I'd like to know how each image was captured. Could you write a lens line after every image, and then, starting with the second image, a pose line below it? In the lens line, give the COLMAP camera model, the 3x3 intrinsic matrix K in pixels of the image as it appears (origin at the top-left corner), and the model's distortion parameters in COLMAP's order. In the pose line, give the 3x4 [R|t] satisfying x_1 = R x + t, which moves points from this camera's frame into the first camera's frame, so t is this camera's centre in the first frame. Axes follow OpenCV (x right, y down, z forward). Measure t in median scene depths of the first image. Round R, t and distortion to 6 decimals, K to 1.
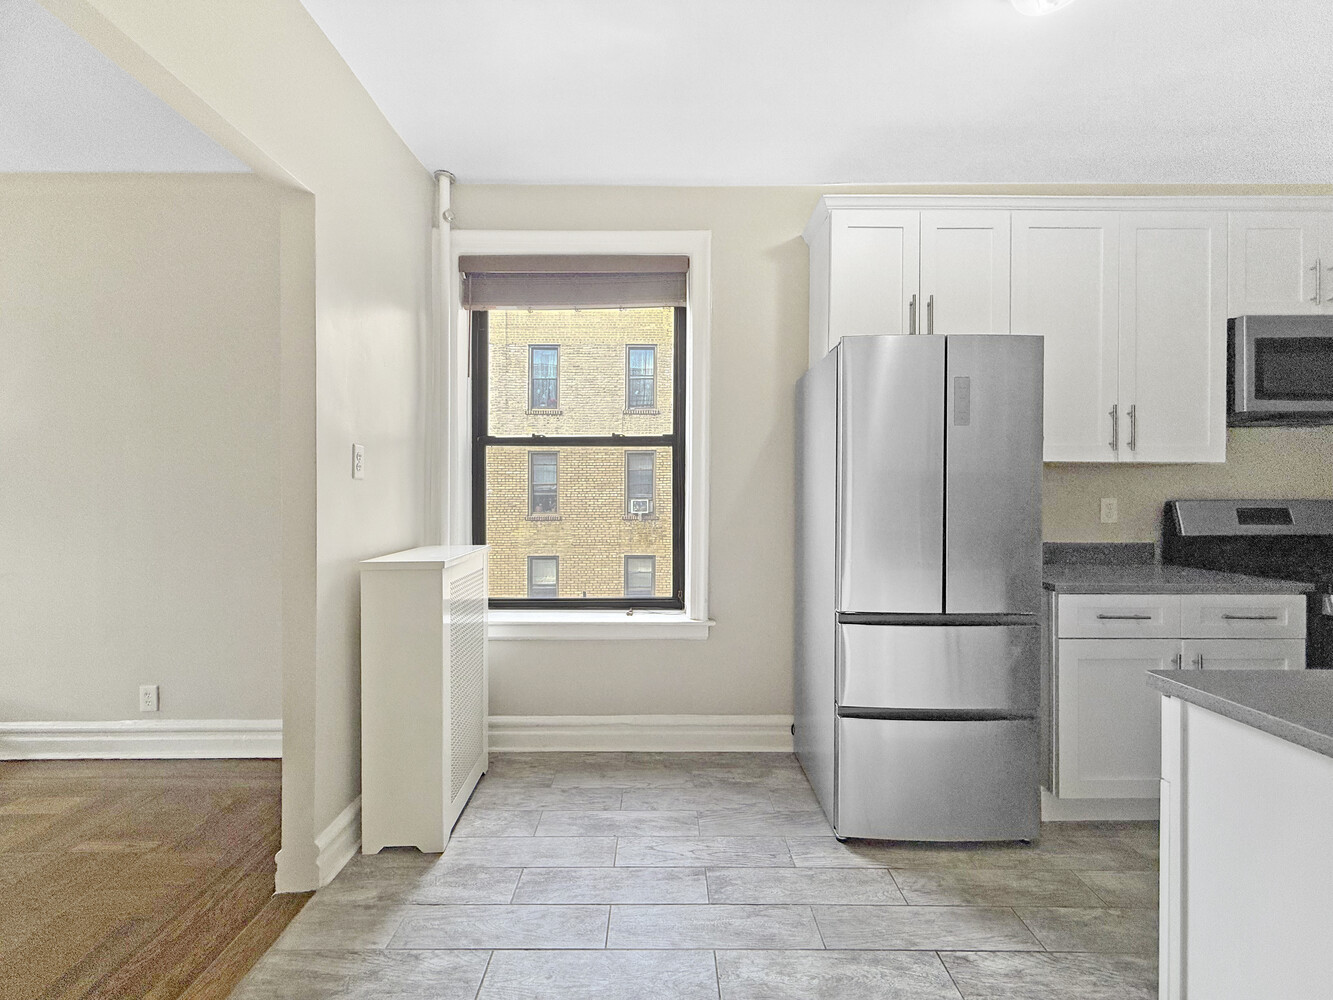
lens RADIAL K [[547.2, 0, 644.7], [0, 547.2, 502.4], [0, 0, 1]] dist [0.000924, 0.000641]
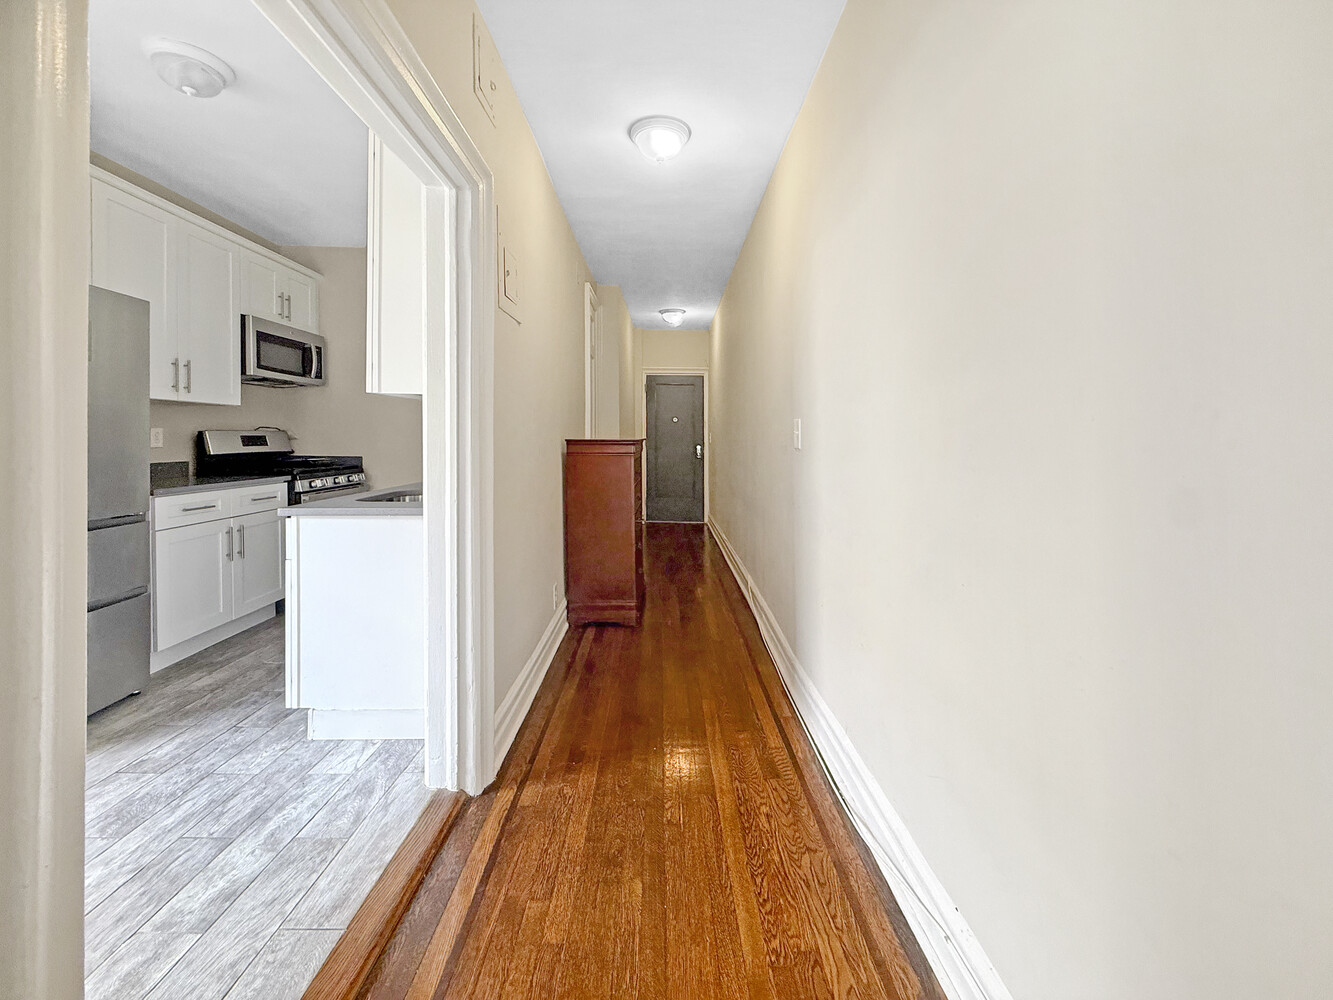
lens RADIAL K [[529.6, 0, 685.6], [0, 529.6, 455.4], [0, 0, 1]] dist [0.002115, 0.000528]
pose [[-0.058200, -0.025137, 0.997988, -0.623220], [0.004294, 0.999667, 0.025429, 0.041125], [-0.998296, 0.005766, -0.058072, -0.211500]]
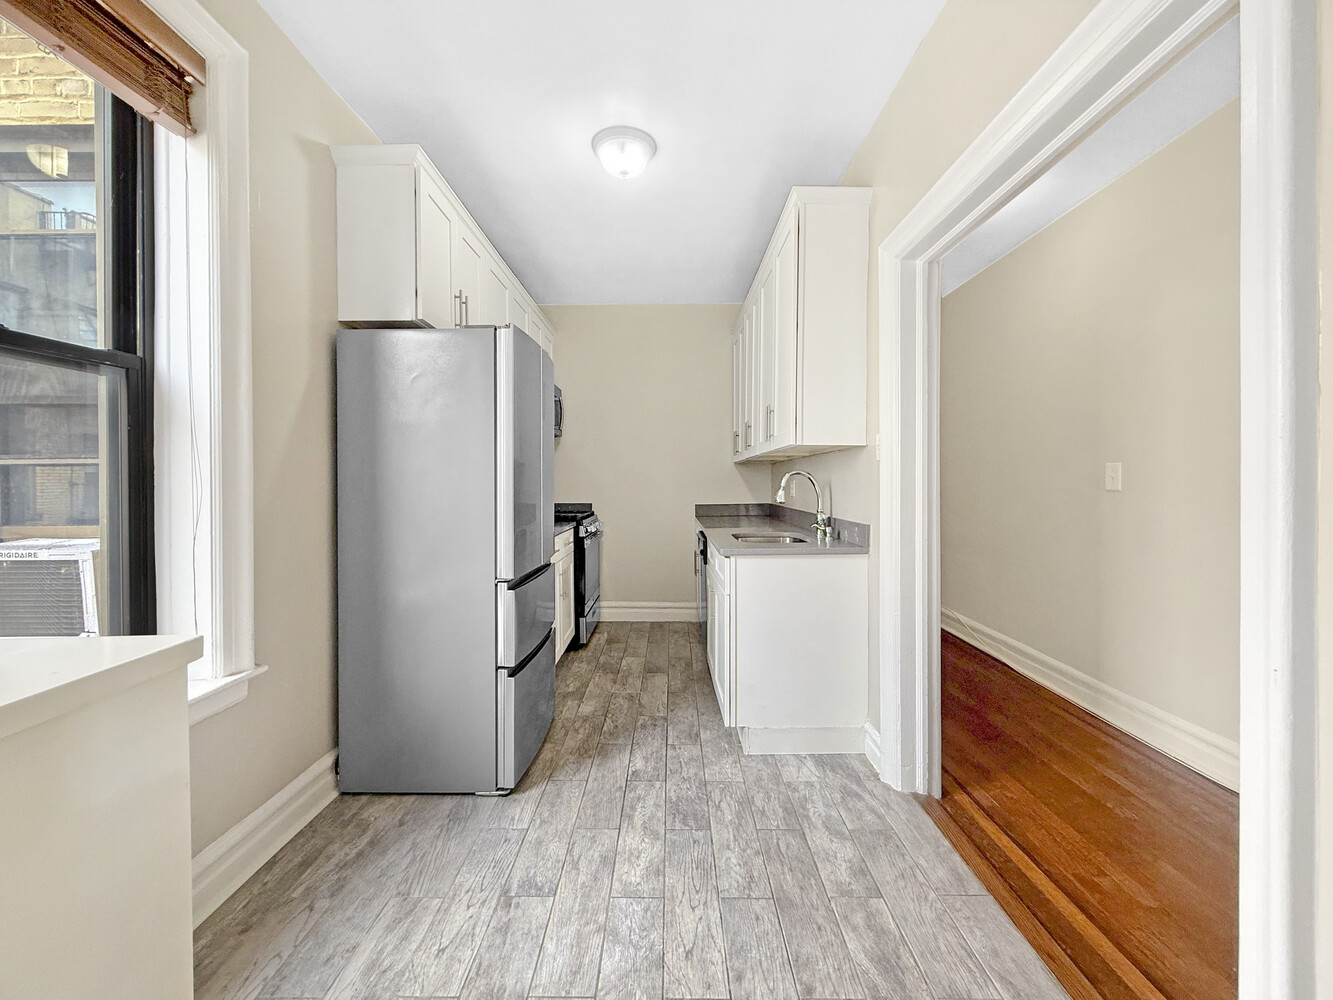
lens RADIAL K [[529.6, 0, 697.6], [0, 529.6, 477.6], [0, 0, 1]] dist [0.002115, 0.000528]
pose [[-0.055878, 0.010297, 0.998384, -0.744744], [0.017599, 0.999802, -0.009327, 0.011991], [-0.998282, 0.017049, -0.056048, 0.709481]]
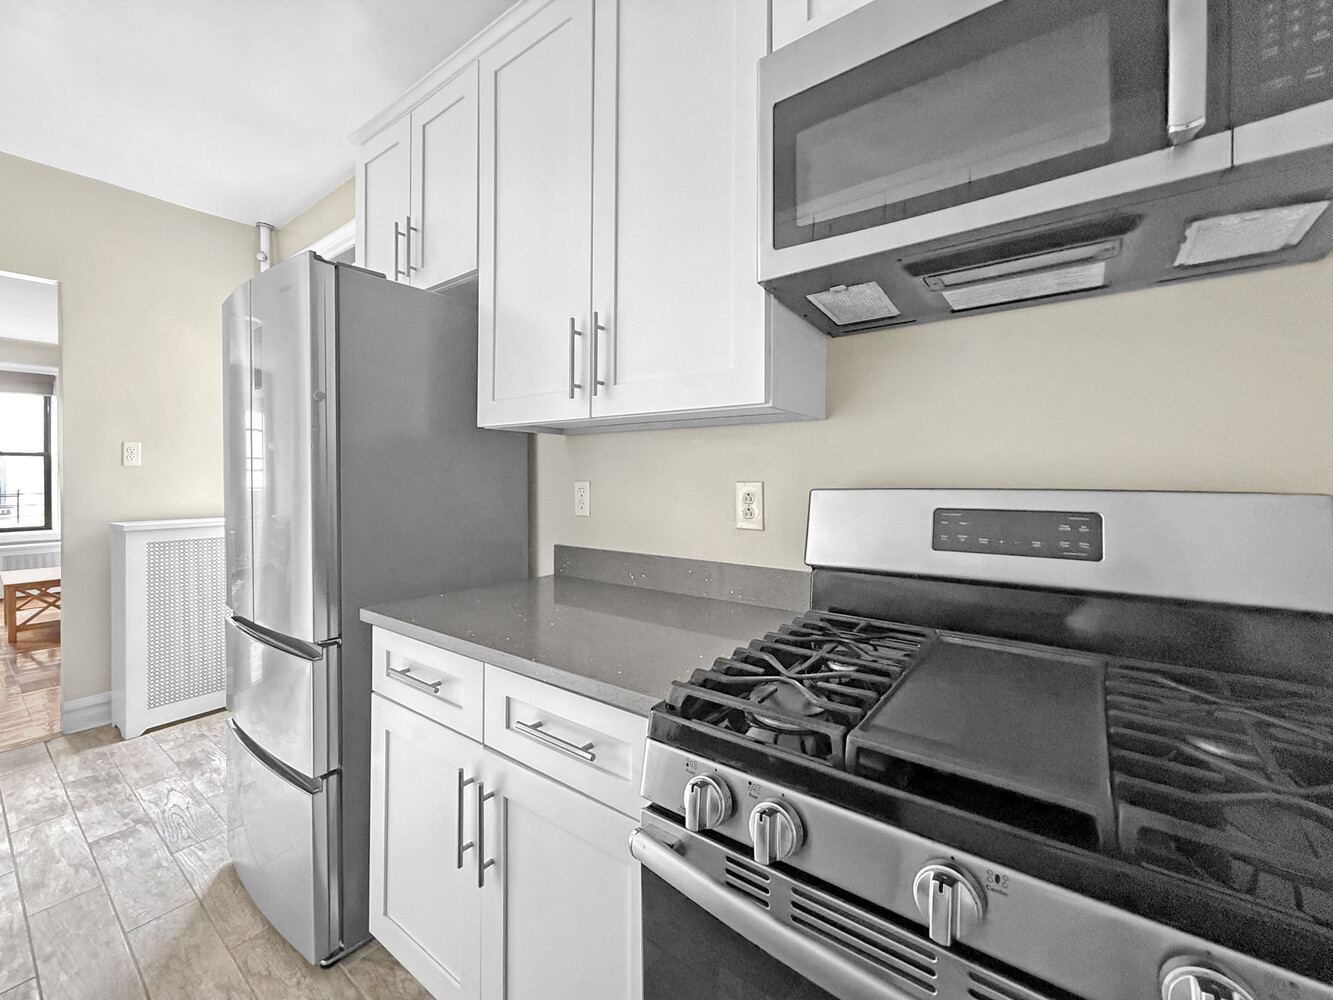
lens RADIAL K [[547.2, 0, 655.7], [0, 547.2, 503.1], [0, 0, 1]] dist [0.000924, 0.000641]
pose [[0.796694, 0.026005, -0.603823, 1.519463], [-0.022783, 0.999656, 0.012993, 0.003147], [0.603954, 0.003405, 0.797012, 0.724444]]
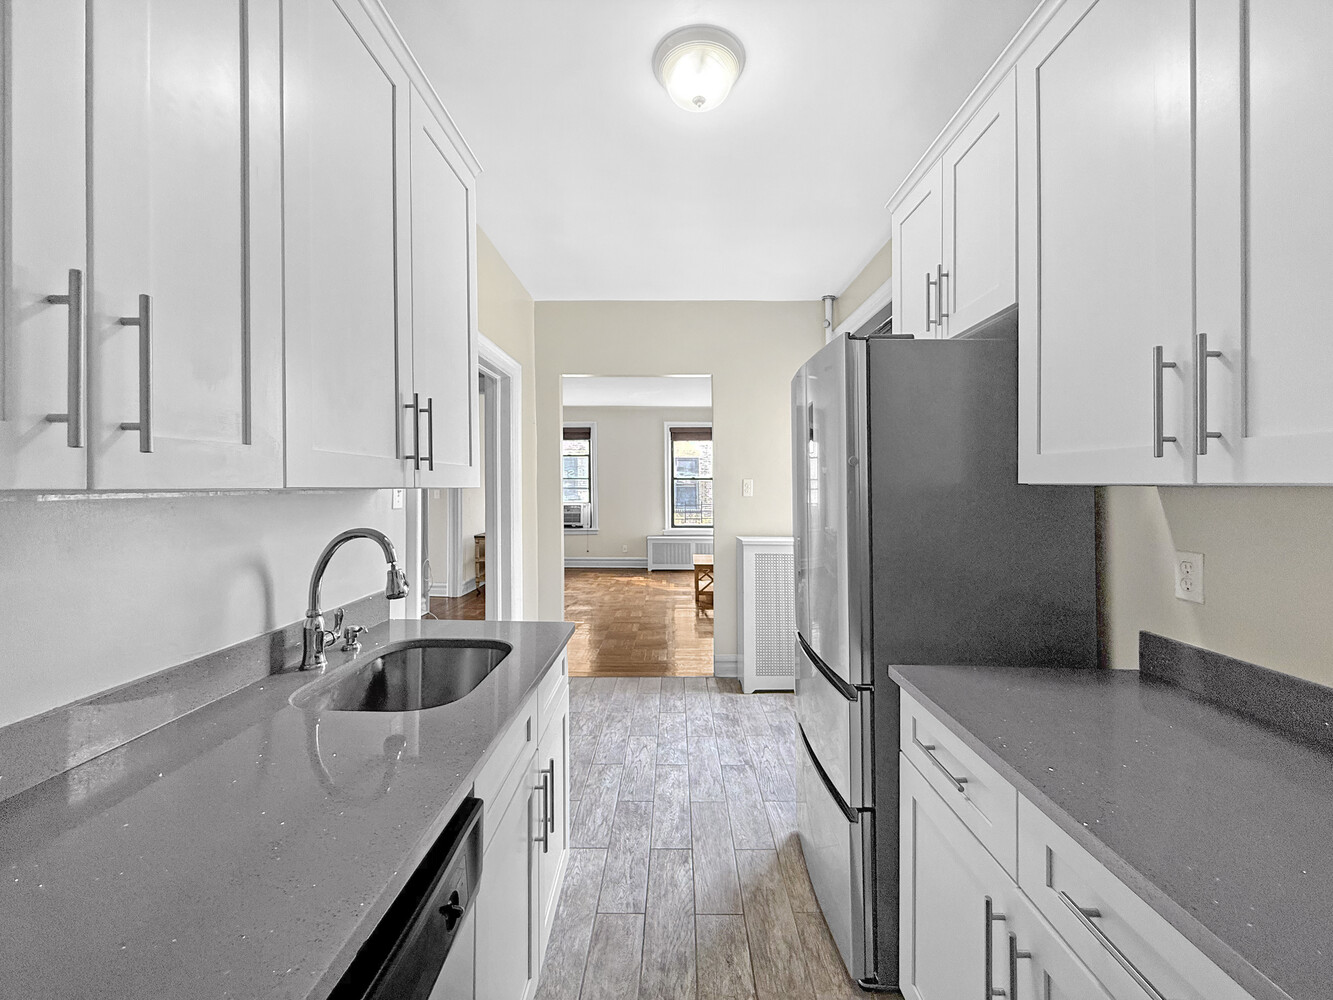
lens RADIAL K [[529.6, 0, 659.6], [0, 529.6, 491.0], [0, 0, 1]] dist [0.002115, 0.000528]
pose [[-0.025491, 0.007876, -0.999644, 1.509674], [-0.009094, 0.999926, 0.008110, -0.076991], [0.999634, 0.009297, -0.025417, 0.764822]]
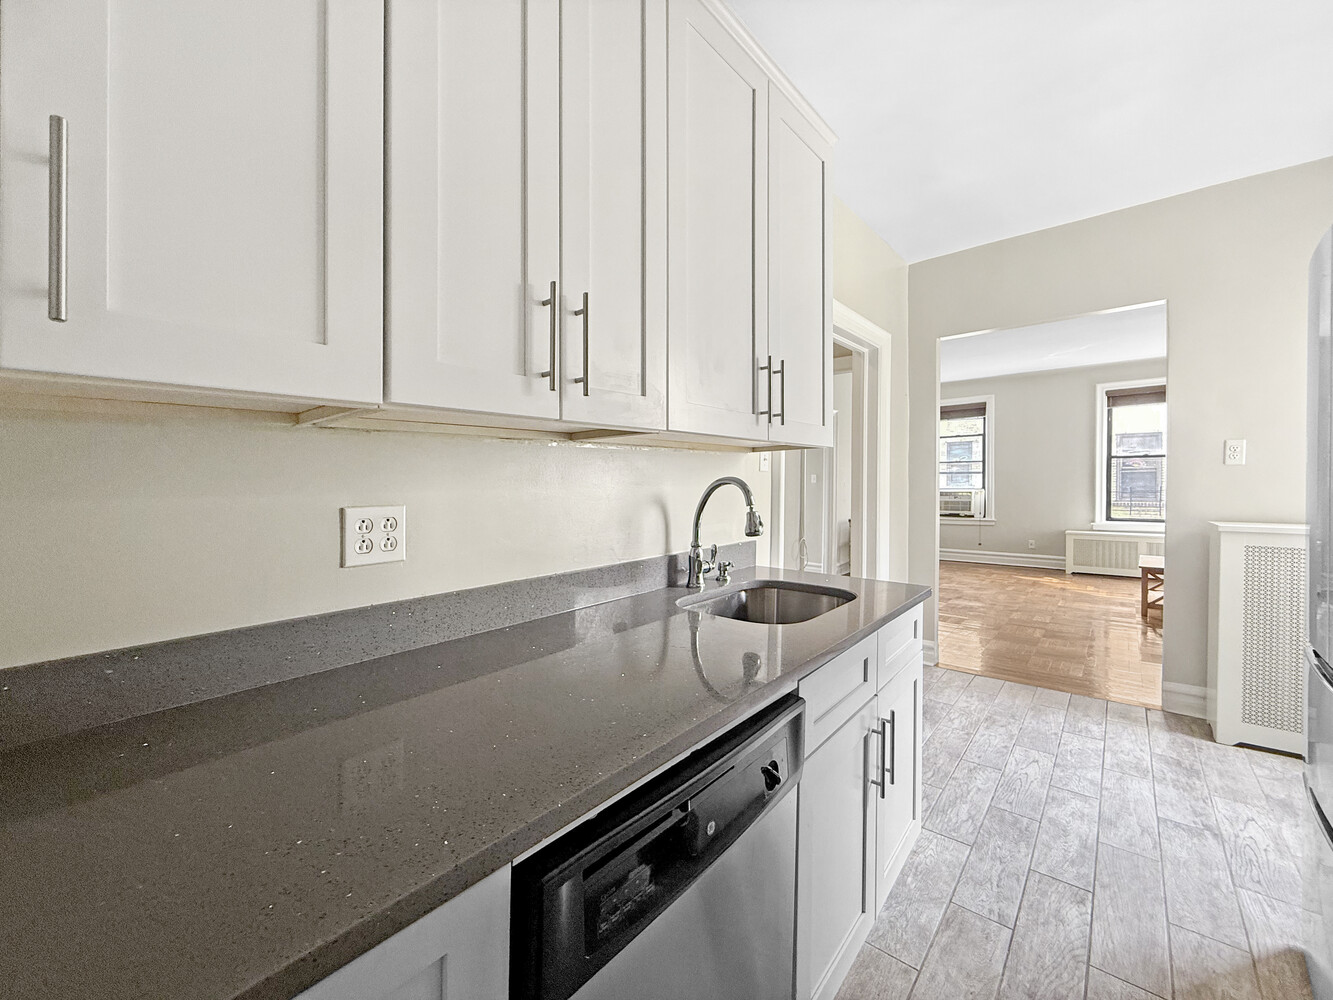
lens RADIAL K [[529.6, 0, 661.4], [0, 529.6, 489.9], [0, 0, 1]] dist [0.002115, 0.000528]
pose [[-0.655186, 0.017718, -0.755260, 1.523760], [-0.002873, 0.999659, 0.025944, -0.007799], [0.755462, 0.019168, -0.654912, 0.832826]]
